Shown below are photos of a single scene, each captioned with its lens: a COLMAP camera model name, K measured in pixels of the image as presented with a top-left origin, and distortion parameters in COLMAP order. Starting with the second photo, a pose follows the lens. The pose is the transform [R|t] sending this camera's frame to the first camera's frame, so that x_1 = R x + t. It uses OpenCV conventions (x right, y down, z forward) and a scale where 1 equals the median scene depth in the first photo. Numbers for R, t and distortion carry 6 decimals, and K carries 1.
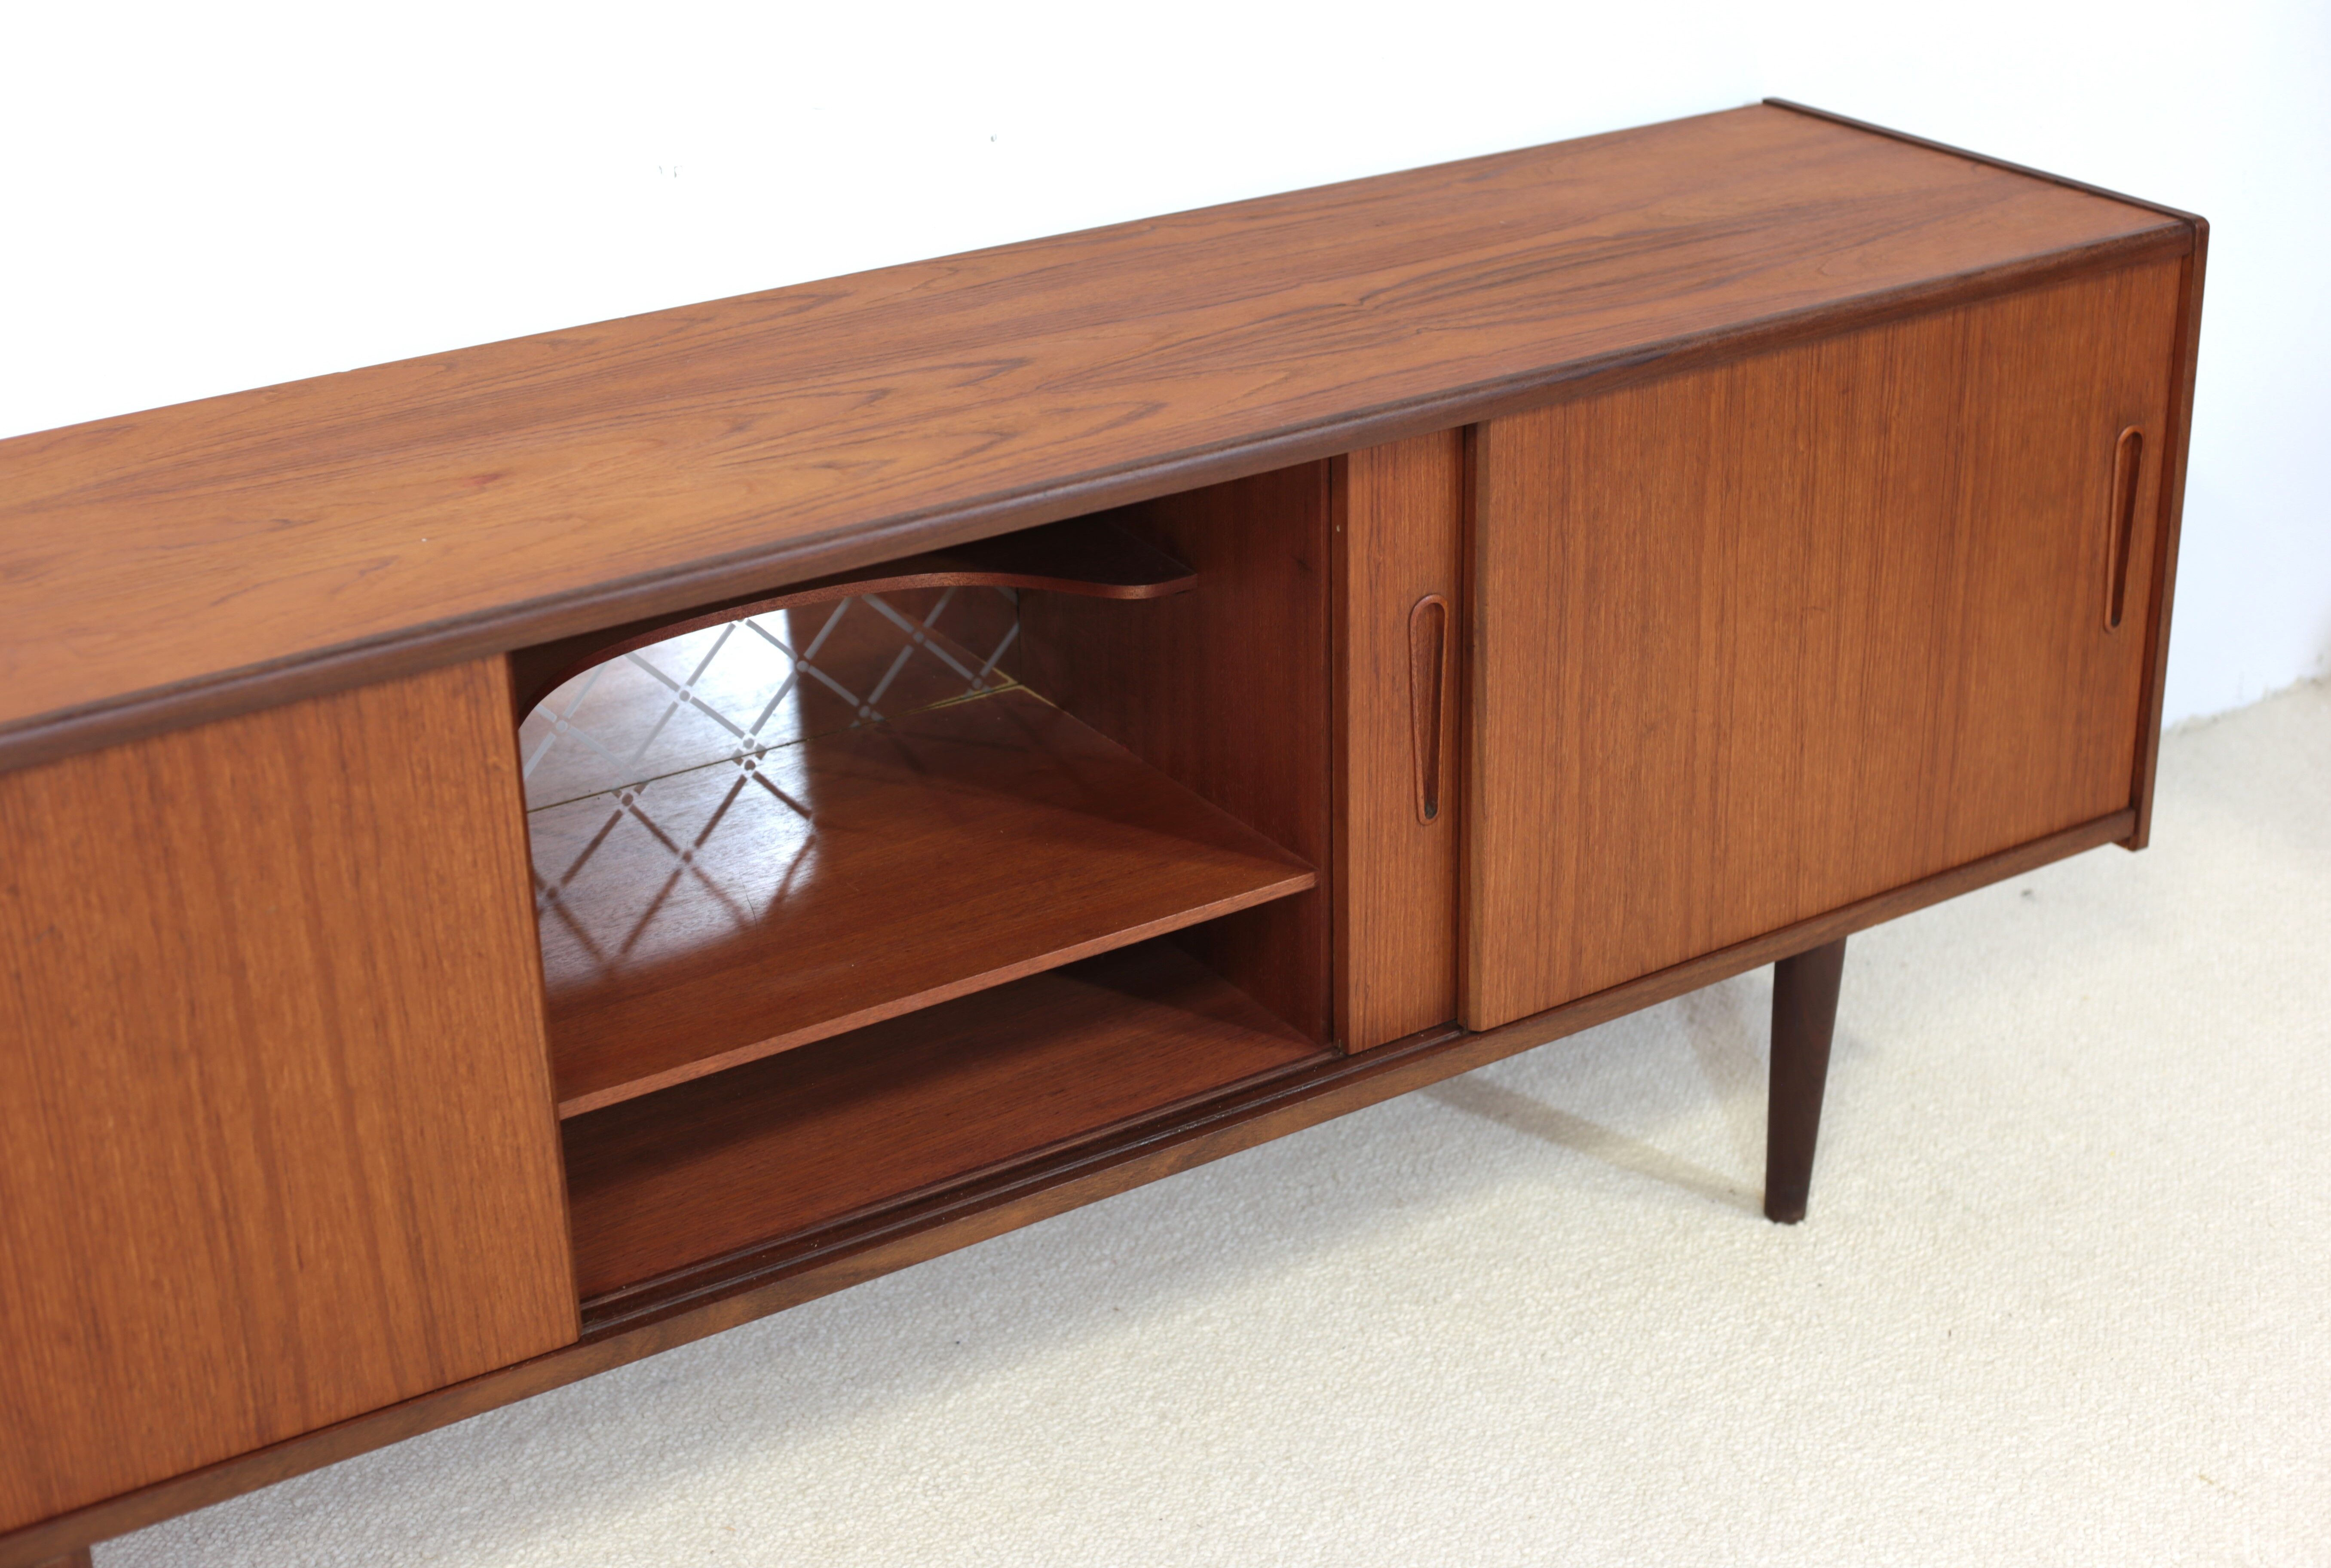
lens RADIAL K [[3477.4, 0, 1221.6], [0, 3477.4, 776.8], [0, 0, 1]] dist [-0.115646, 0.000000]
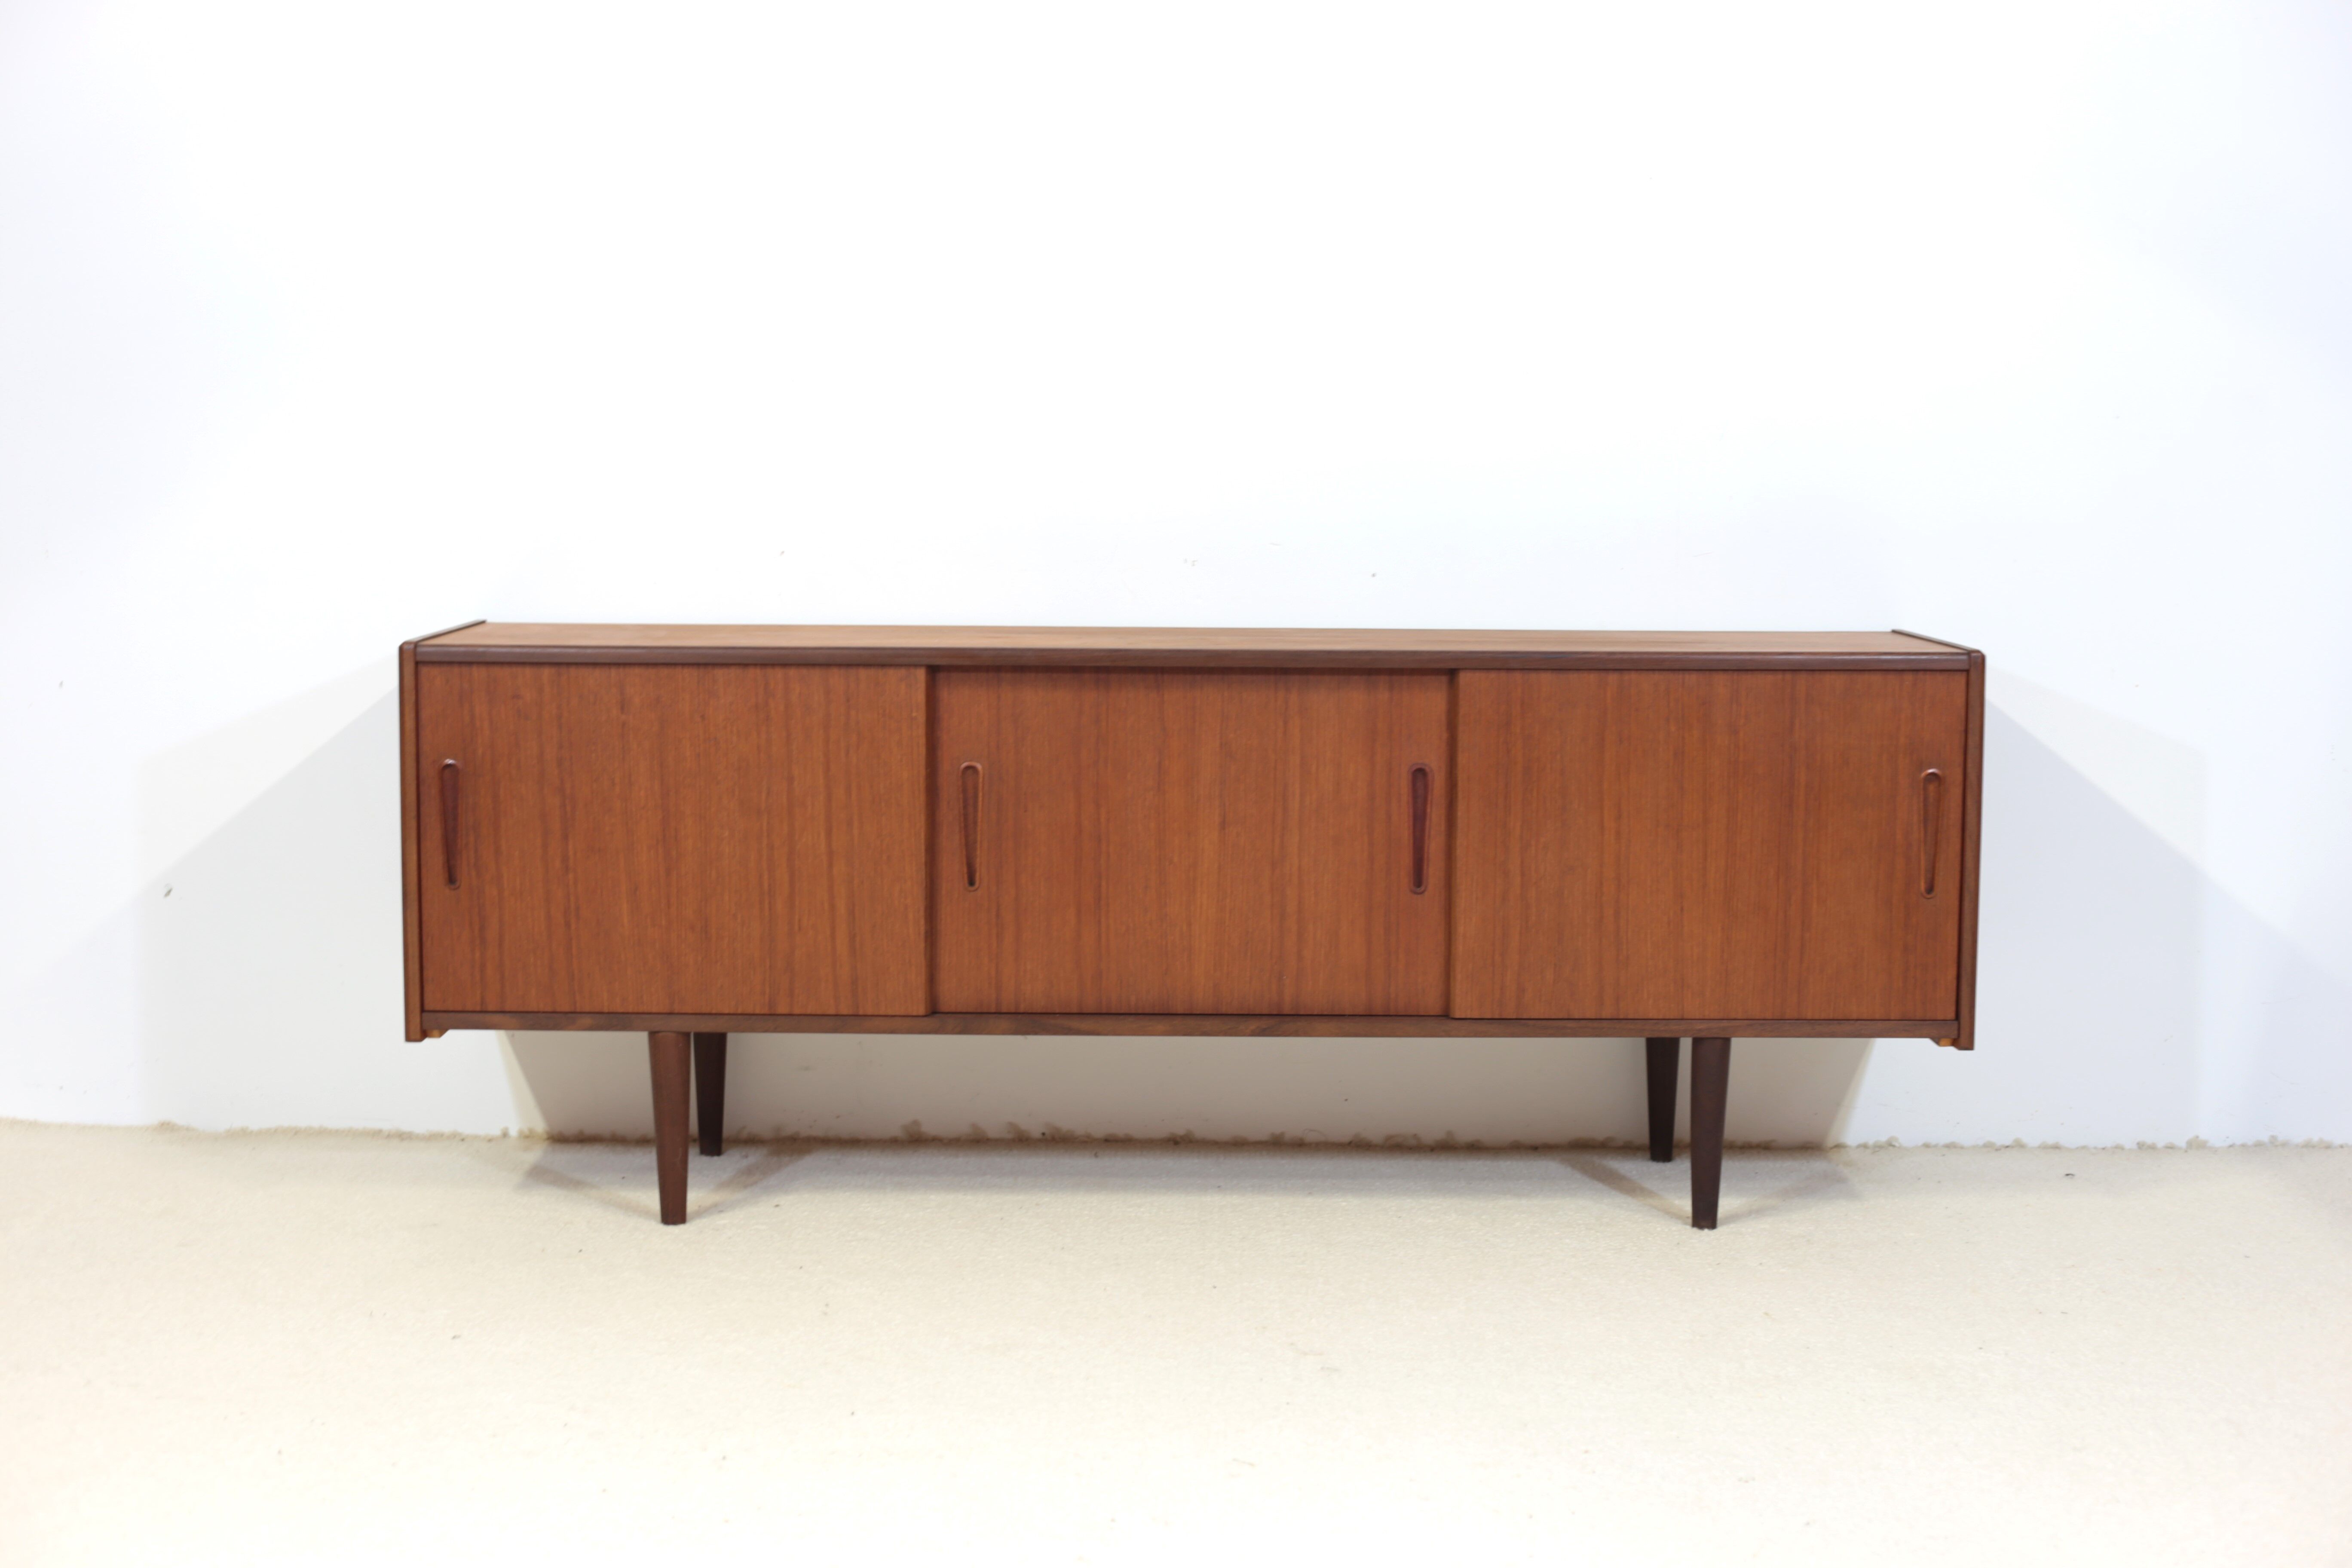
lens RADIAL K [[3508.8, 0, 1184.5], [0, 3508.8, 769.0], [0, 0, 1]] dist [-0.115646, 0.000000]
pose [[0.837144, 0.074274, -0.541916, 1.005211], [-0.242560, 0.938406, -0.246088, 0.466391], [0.490259, 0.337458, 0.803597, -0.643171]]
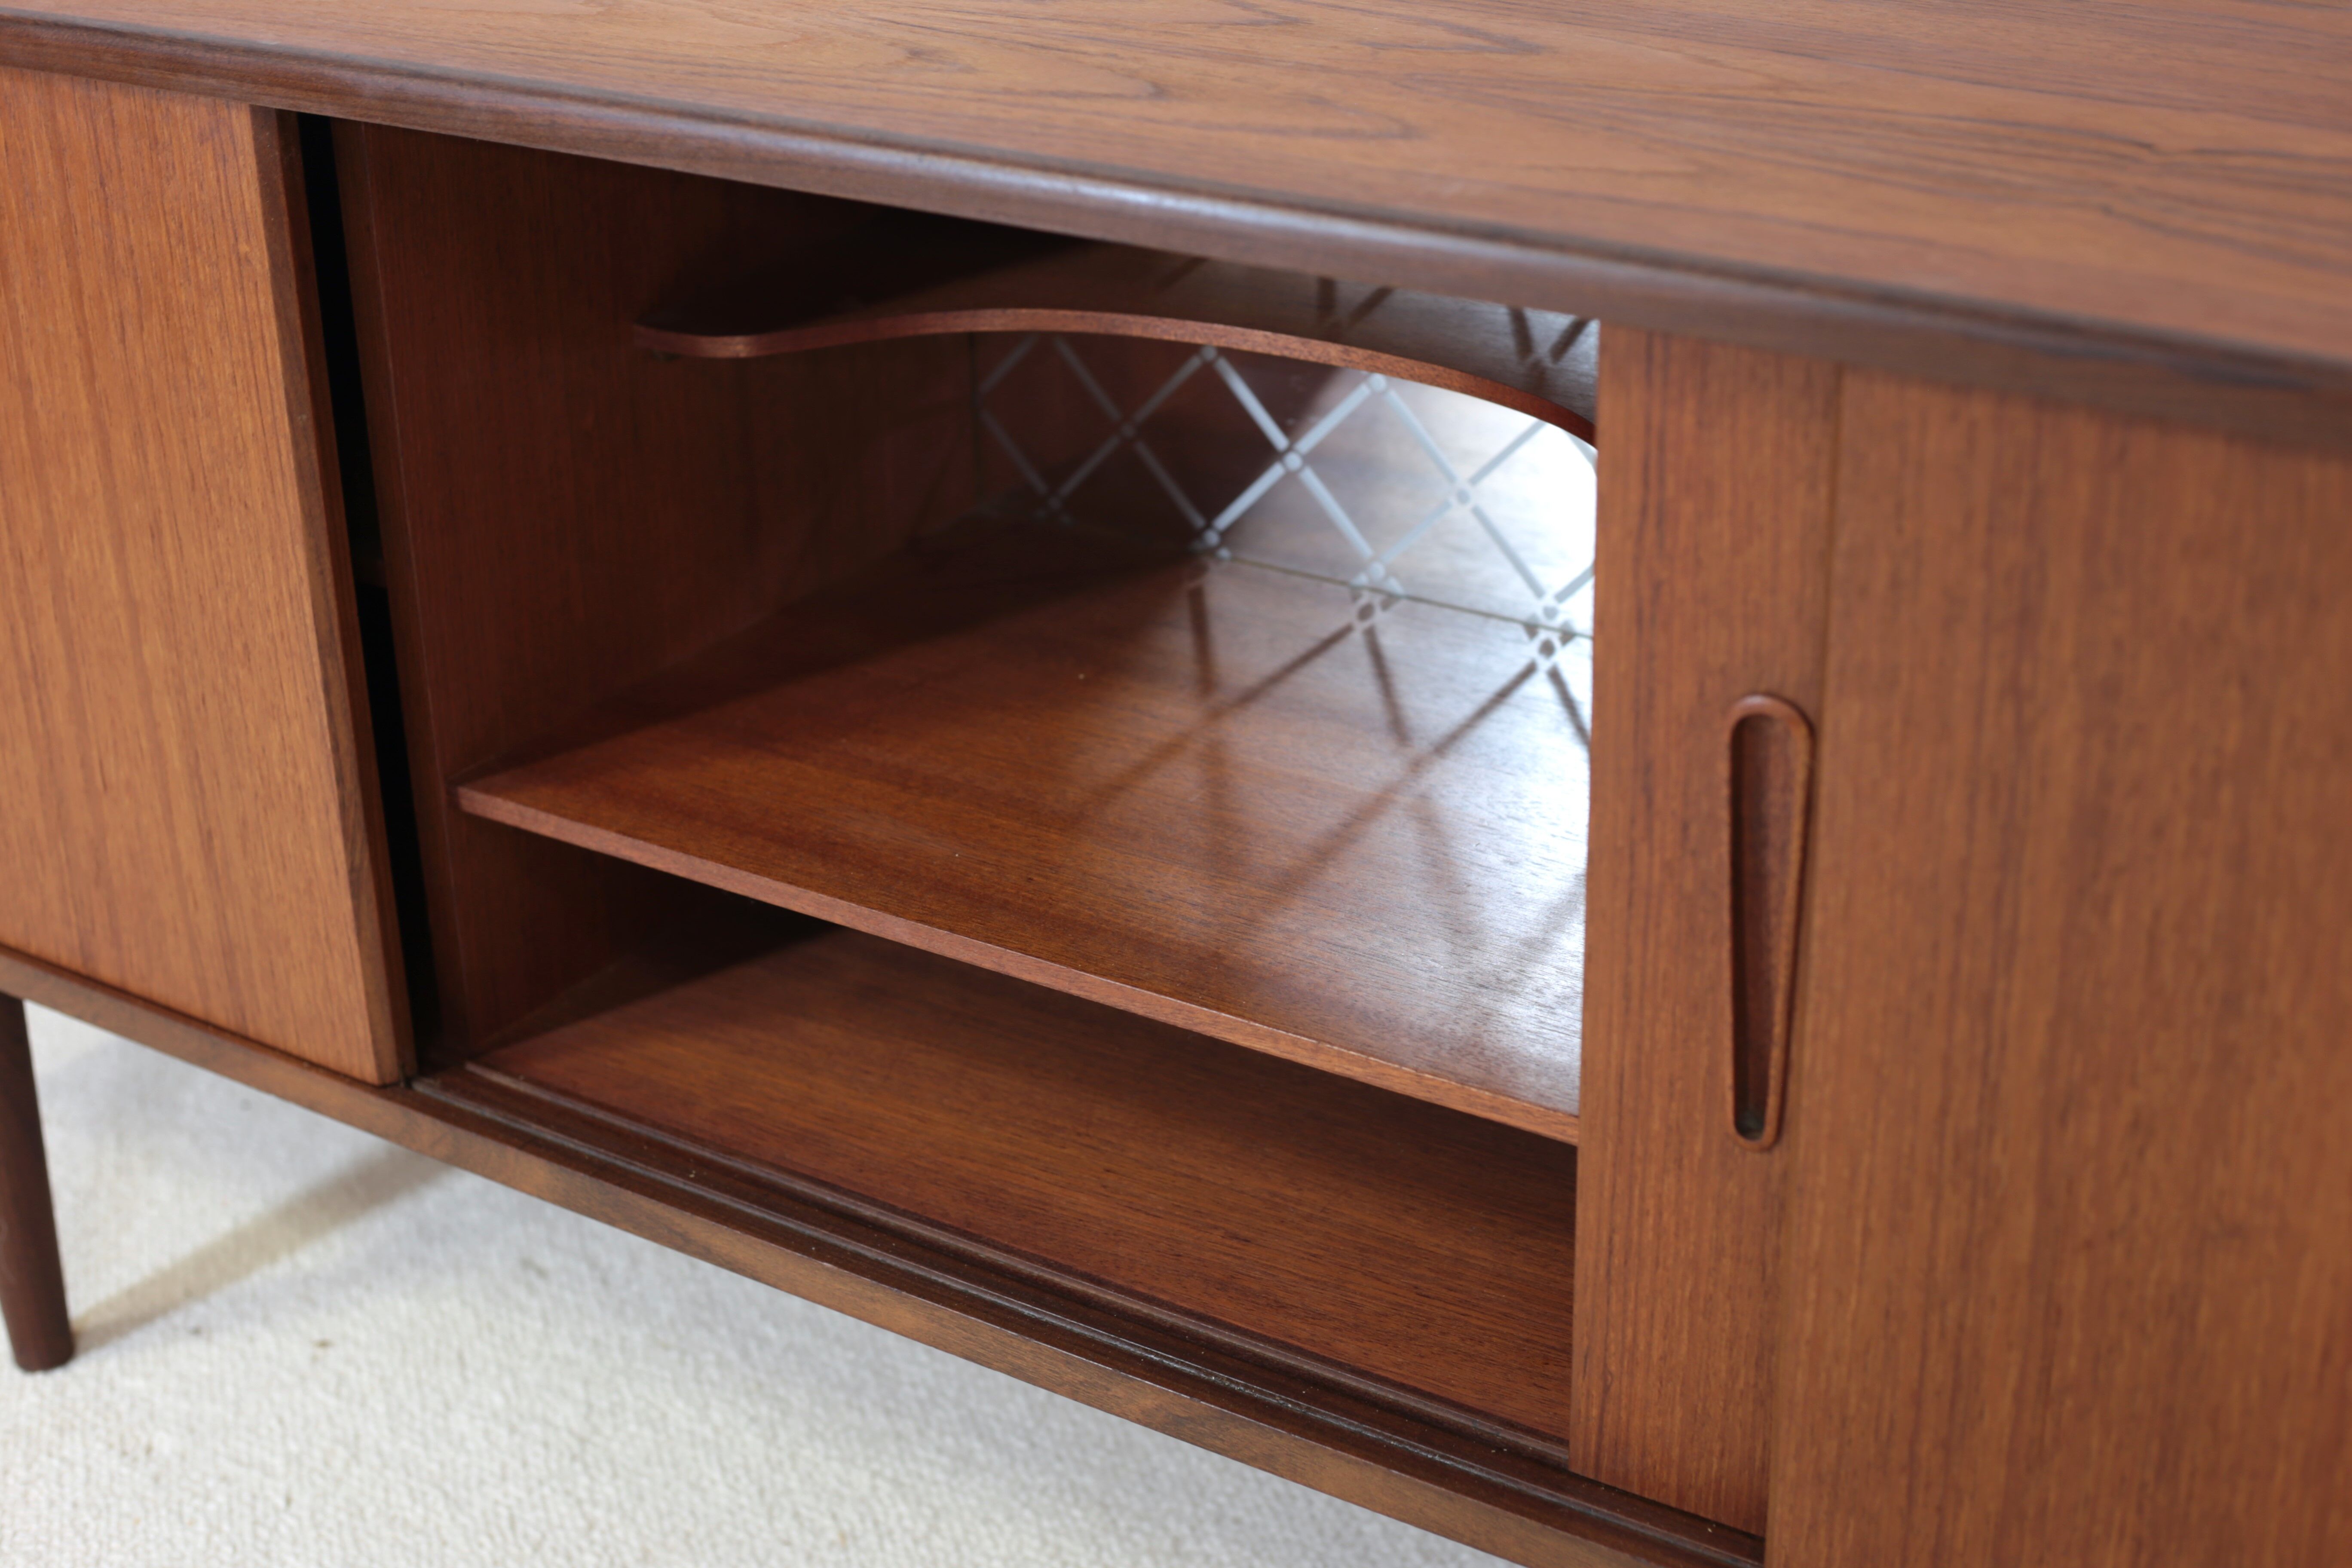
lens RADIAL K [[3508.8, 0, 1166.9], [0, 3508.8, 759.6], [0, 0, 1]] dist [-0.115646, 0.000000]
pose [[0.389323, 0.388211, -0.835296, 0.437357], [-0.362546, 0.898230, 0.248481, -0.135037], [0.846751, 0.206094, 0.490446, 0.690751]]
